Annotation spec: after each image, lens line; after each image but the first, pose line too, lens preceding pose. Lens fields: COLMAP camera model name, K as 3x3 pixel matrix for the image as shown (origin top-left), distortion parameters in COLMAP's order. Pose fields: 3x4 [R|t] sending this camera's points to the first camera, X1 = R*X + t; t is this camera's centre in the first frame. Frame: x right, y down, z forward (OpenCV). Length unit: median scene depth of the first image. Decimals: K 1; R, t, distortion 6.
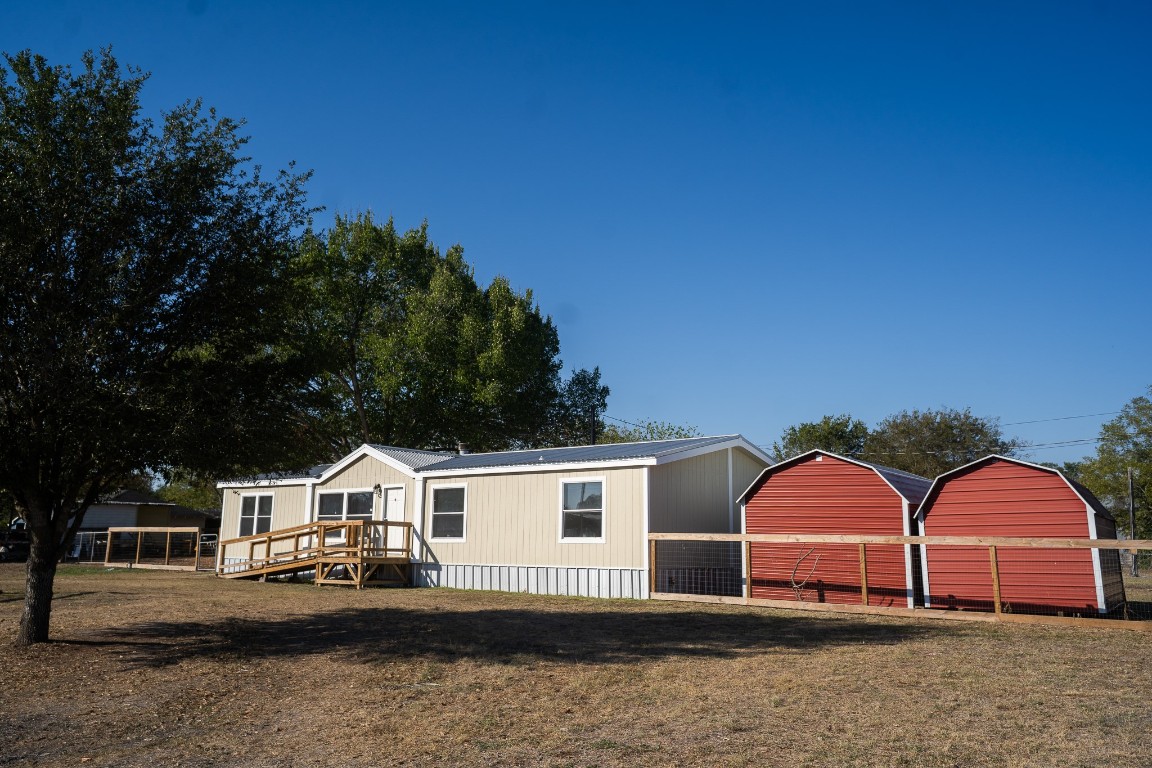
lens RADIAL K [[883.8, 0, 576.0], [0, 883.8, 384.0], [0, 0, 1]] dist [-0.006870, 0.061993]
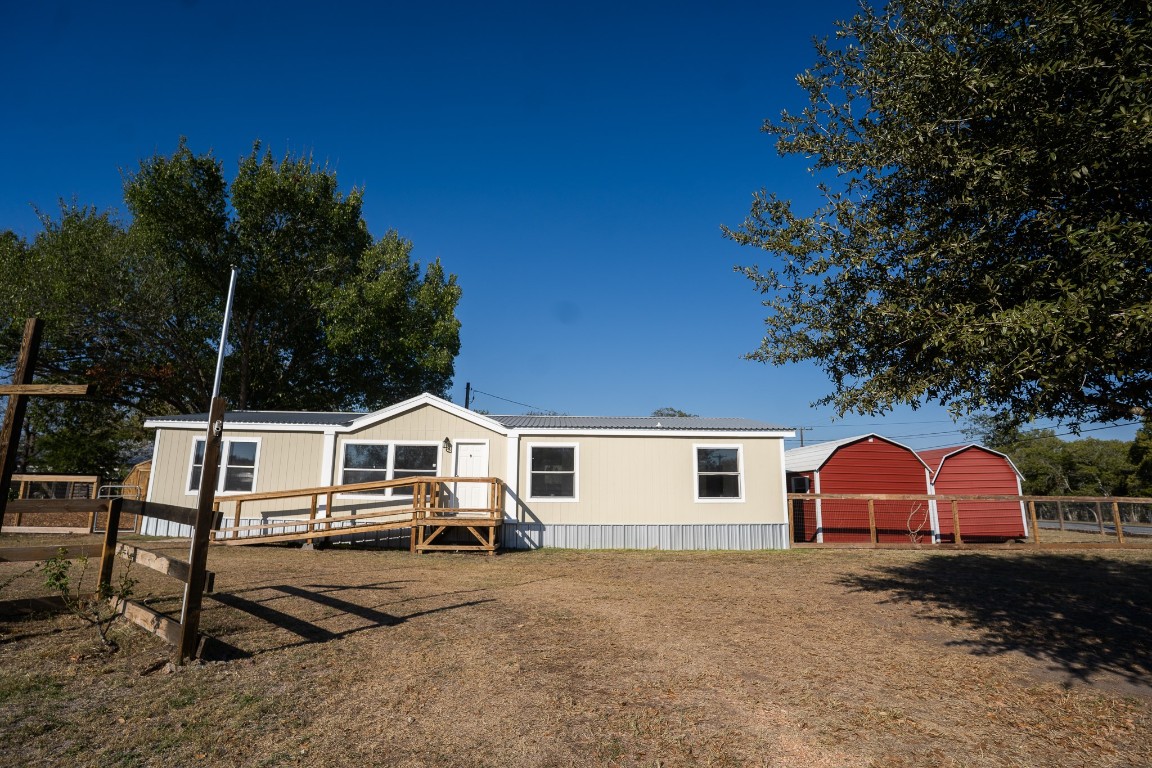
lens RADIAL K [[597.2, 0, 576.0], [0, 597.2, 384.0], [0, 0, 1]] dist [-0.087426, 0.042451]
pose [[0.775831, 0.116888, 0.620019, -0.529293], [-0.114537, 0.992454, -0.043780, 0.072294], [-0.620458, -0.037049, 0.783364, 0.452708]]
